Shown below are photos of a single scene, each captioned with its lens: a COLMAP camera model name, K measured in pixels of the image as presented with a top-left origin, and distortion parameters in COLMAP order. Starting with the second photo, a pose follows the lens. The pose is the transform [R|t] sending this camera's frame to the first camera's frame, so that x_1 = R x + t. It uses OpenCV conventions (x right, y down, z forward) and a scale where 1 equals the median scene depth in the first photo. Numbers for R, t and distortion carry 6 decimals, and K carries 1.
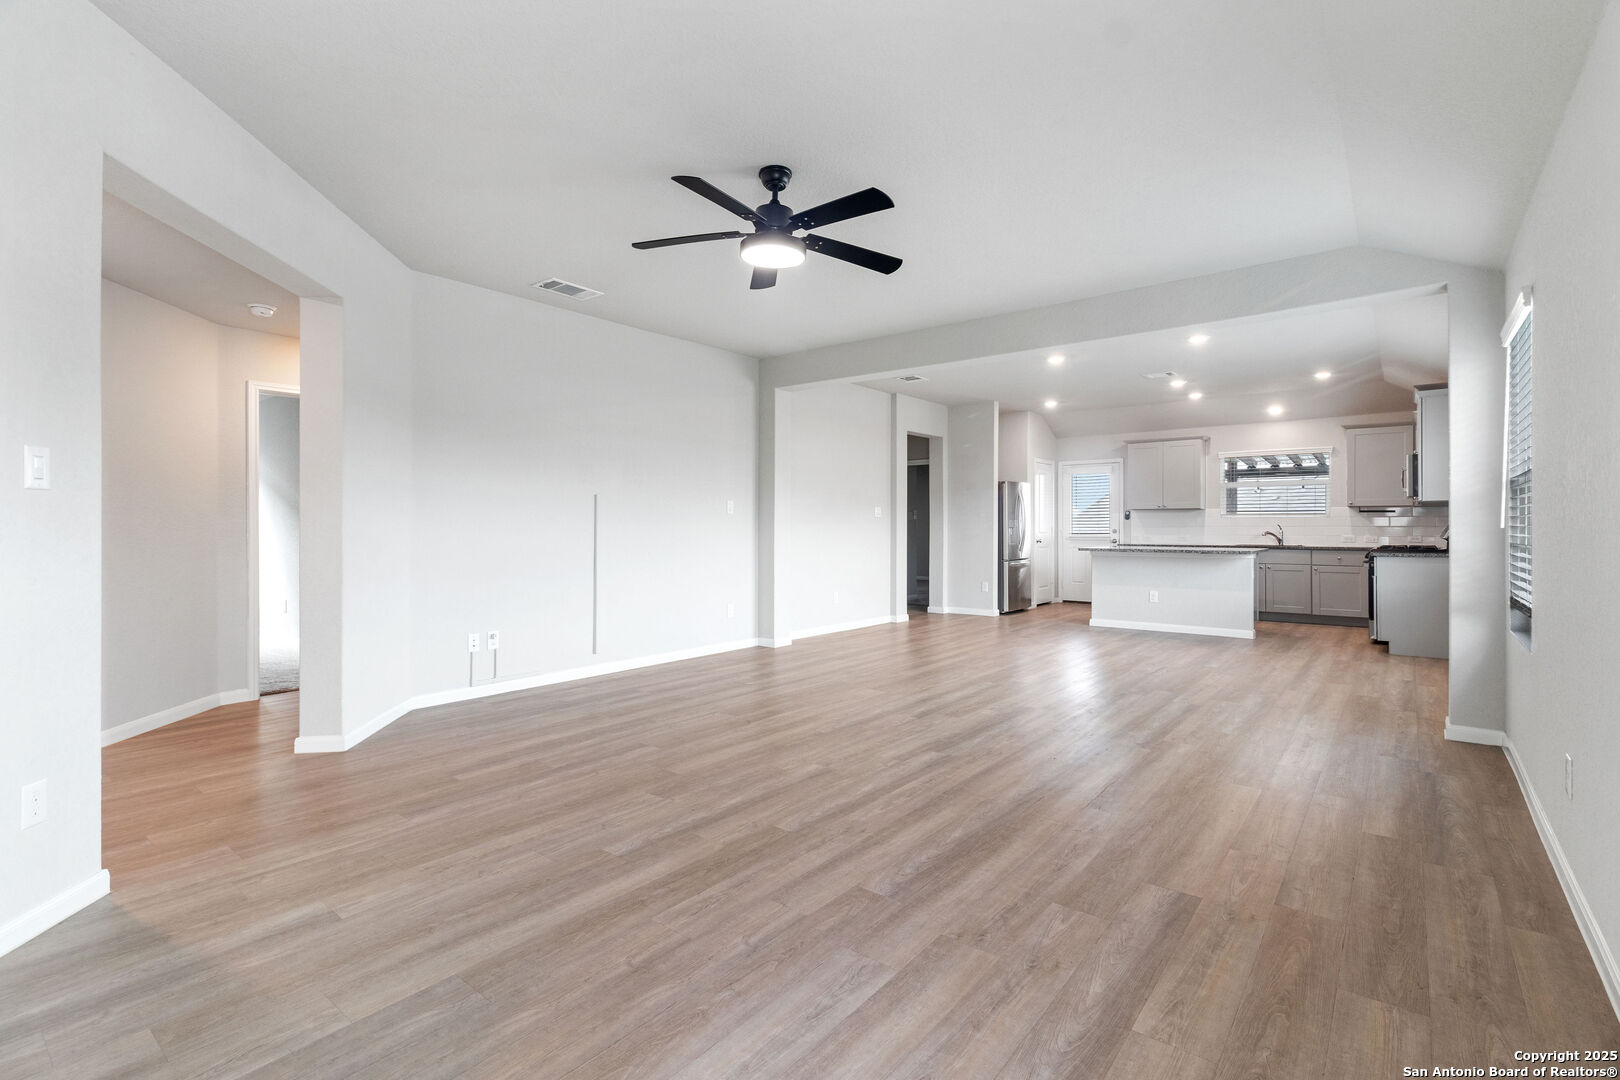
lens RADIAL K [[750.7, 0, 808.6], [0, 750.7, 526.3], [0, 0, 1]] dist [0.005511, -0.000188]
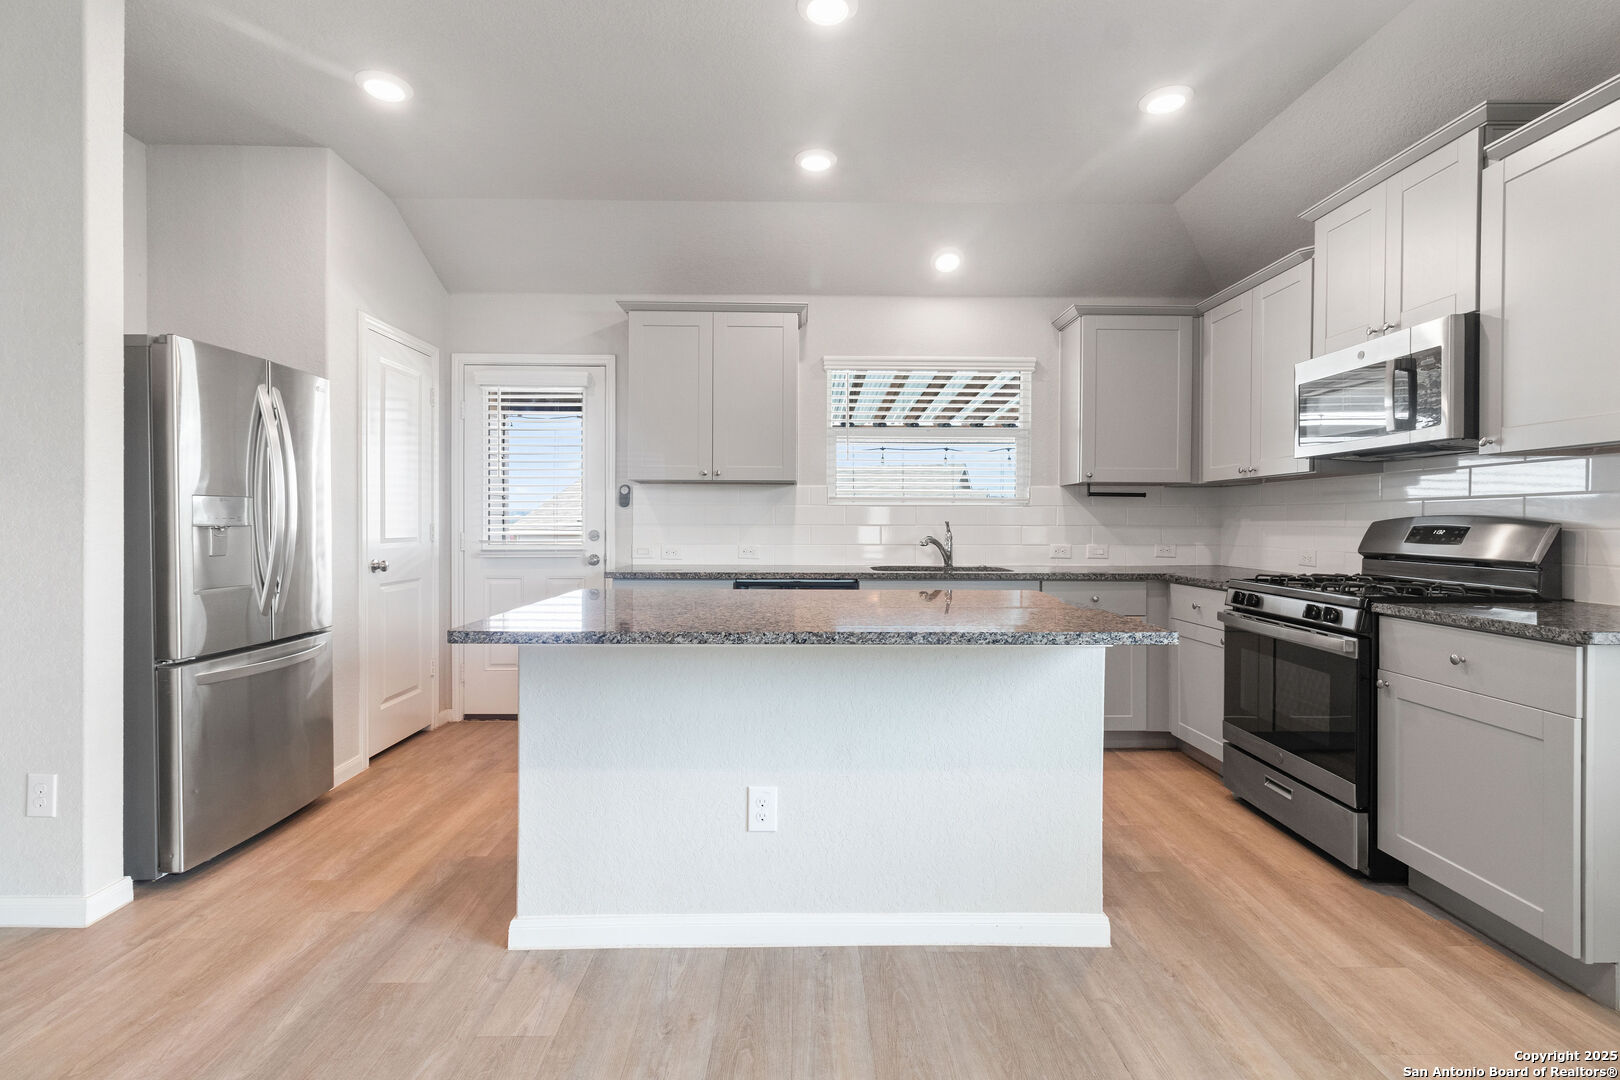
lens RADIAL K [[750.7, 0, 806.0], [0, 750.7, 533.4], [0, 0, 1]] dist [0.005511, -0.000188]
pose [[0.769355, -0.003965, 0.638809, 0.347474], [-0.006252, 0.999886, 0.013735, -0.000994], [-0.638791, -0.014561, 0.769243, 0.904379]]
